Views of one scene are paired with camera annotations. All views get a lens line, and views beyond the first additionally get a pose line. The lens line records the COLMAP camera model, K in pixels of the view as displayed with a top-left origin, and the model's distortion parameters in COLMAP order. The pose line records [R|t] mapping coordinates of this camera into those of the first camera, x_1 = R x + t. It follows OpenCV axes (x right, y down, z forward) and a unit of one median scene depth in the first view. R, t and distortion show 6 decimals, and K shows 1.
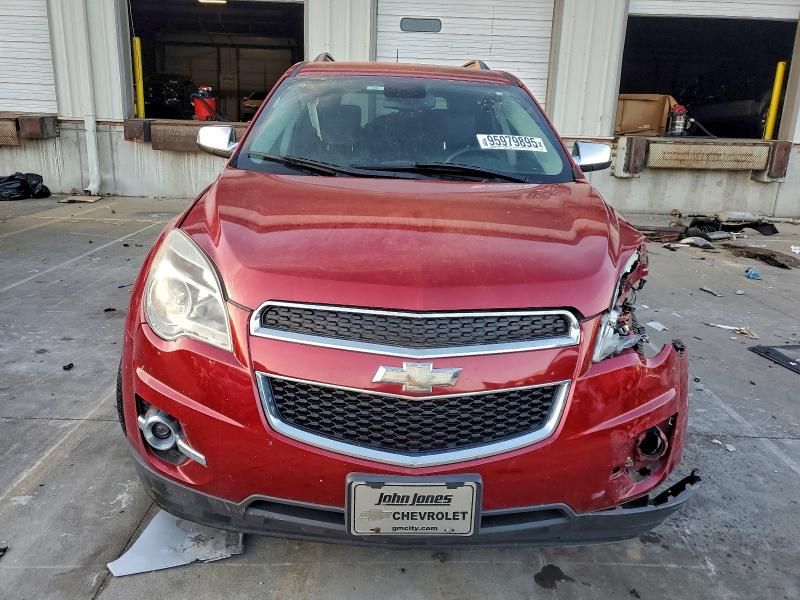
lens RADIAL K [[617.9, 0, 400.0], [0, 617.9, 300.0], [0, 0, 1]] dist [0.020527, 0.010204]
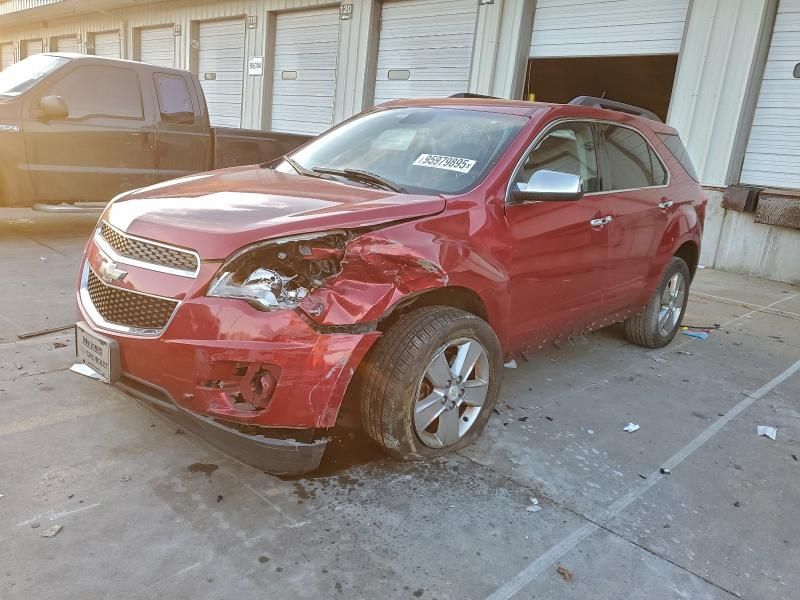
lens RADIAL K [[617.9, 0, 400.0], [0, 617.9, 300.0], [0, 0, 1]] dist [0.020527, 0.010204]
pose [[0.721128, 0.204416, -0.661958, 1.253941], [-0.261587, 0.965092, 0.013057, -0.014446], [0.641520, 0.163744, 0.749427, 0.230073]]
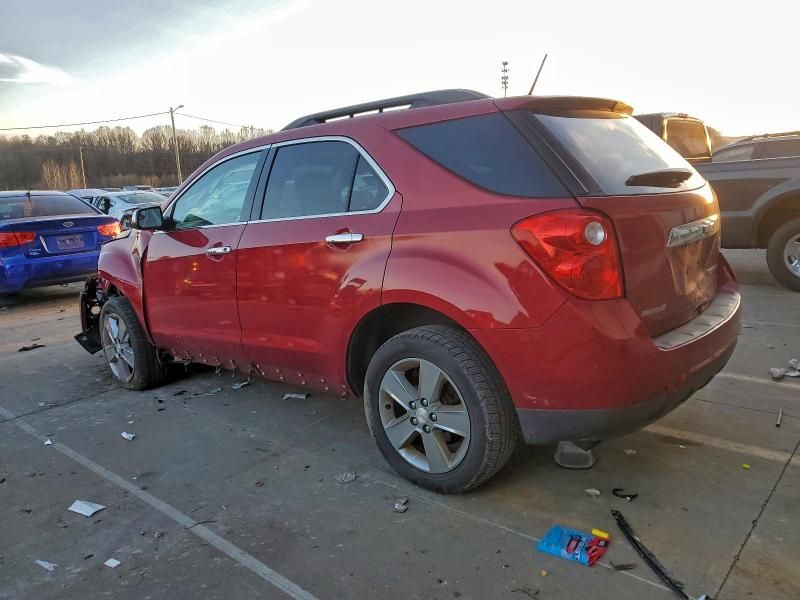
lens RADIAL K [[617.9, 0, 400.0], [0, 617.9, 300.0], [0, 0, 1]] dist [0.020527, 0.010204]
pose [[-0.668821, 0.141800, -0.729775, 1.394594], [-0.170258, 0.926335, 0.336030, -0.901059], [0.723665, 0.348994, -0.595409, 3.352945]]
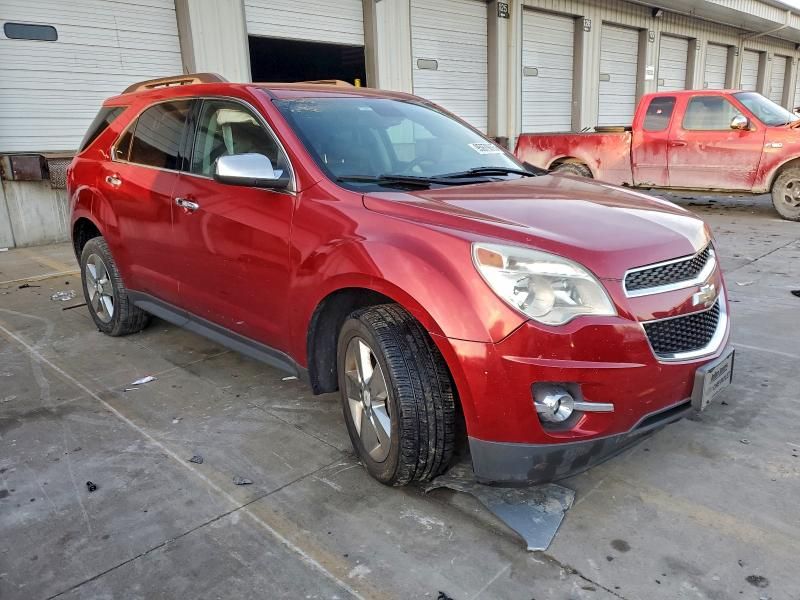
lens RADIAL K [[617.9, 0, 400.0], [0, 617.9, 300.0], [0, 0, 1]] dist [0.020527, 0.010204]
pose [[0.715273, -0.236674, 0.657548, -1.179870], [0.246649, 0.965852, 0.079341, -0.131787], [-0.653872, 0.105433, 0.749223, 0.269992]]
